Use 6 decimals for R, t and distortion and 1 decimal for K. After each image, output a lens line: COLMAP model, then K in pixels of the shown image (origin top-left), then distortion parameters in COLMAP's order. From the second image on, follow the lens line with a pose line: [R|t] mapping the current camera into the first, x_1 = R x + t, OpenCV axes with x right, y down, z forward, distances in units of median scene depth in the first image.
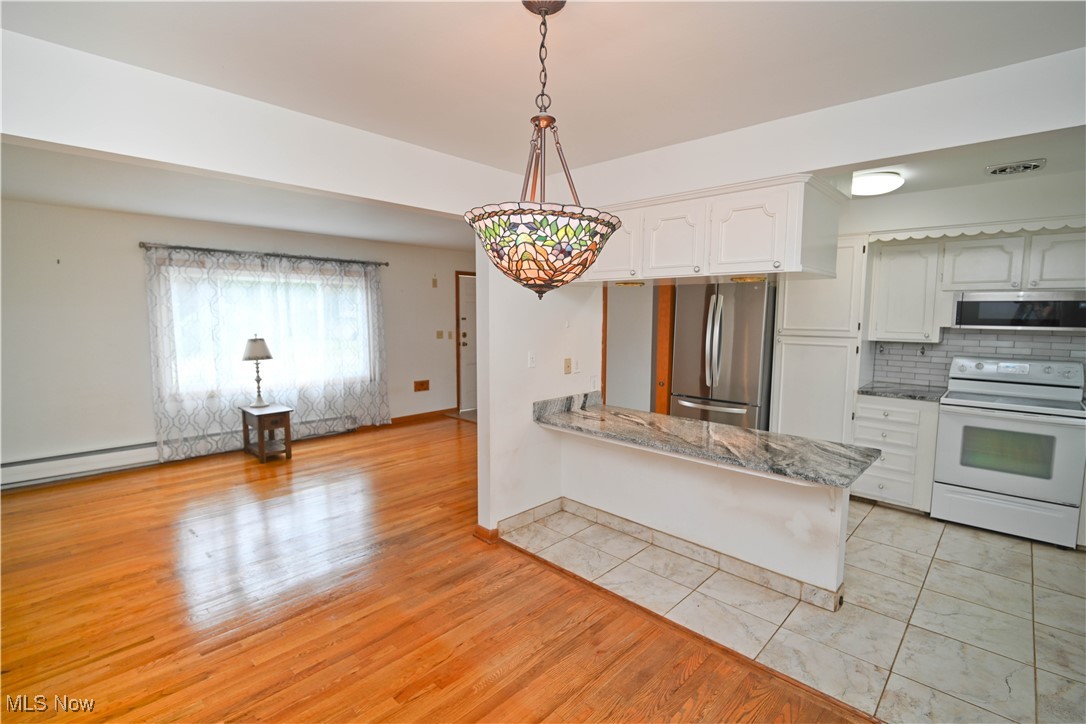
lens RADIAL K [[504.2, 0, 545.7], [0, 504.2, 360.4], [0, 0, 1]] dist [-0.009049, 0.000216]
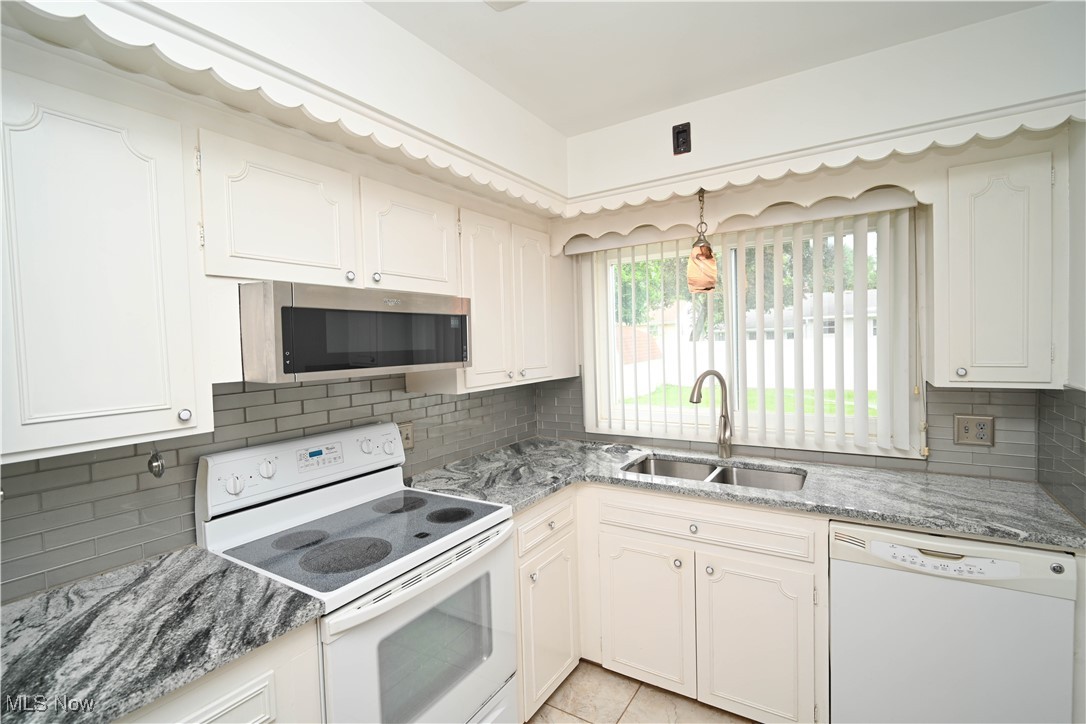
lens RADIAL K [[504.1, 0, 538.8], [0, 504.1, 361.5], [0, 0, 1]] dist [-0.009761, -0.000931]
pose [[-0.184553, -0.039075, 0.982046, 0.450749], [0.122283, 0.990532, 0.062393, -0.080929], [-0.975186, 0.131602, -0.178027, 0.906761]]
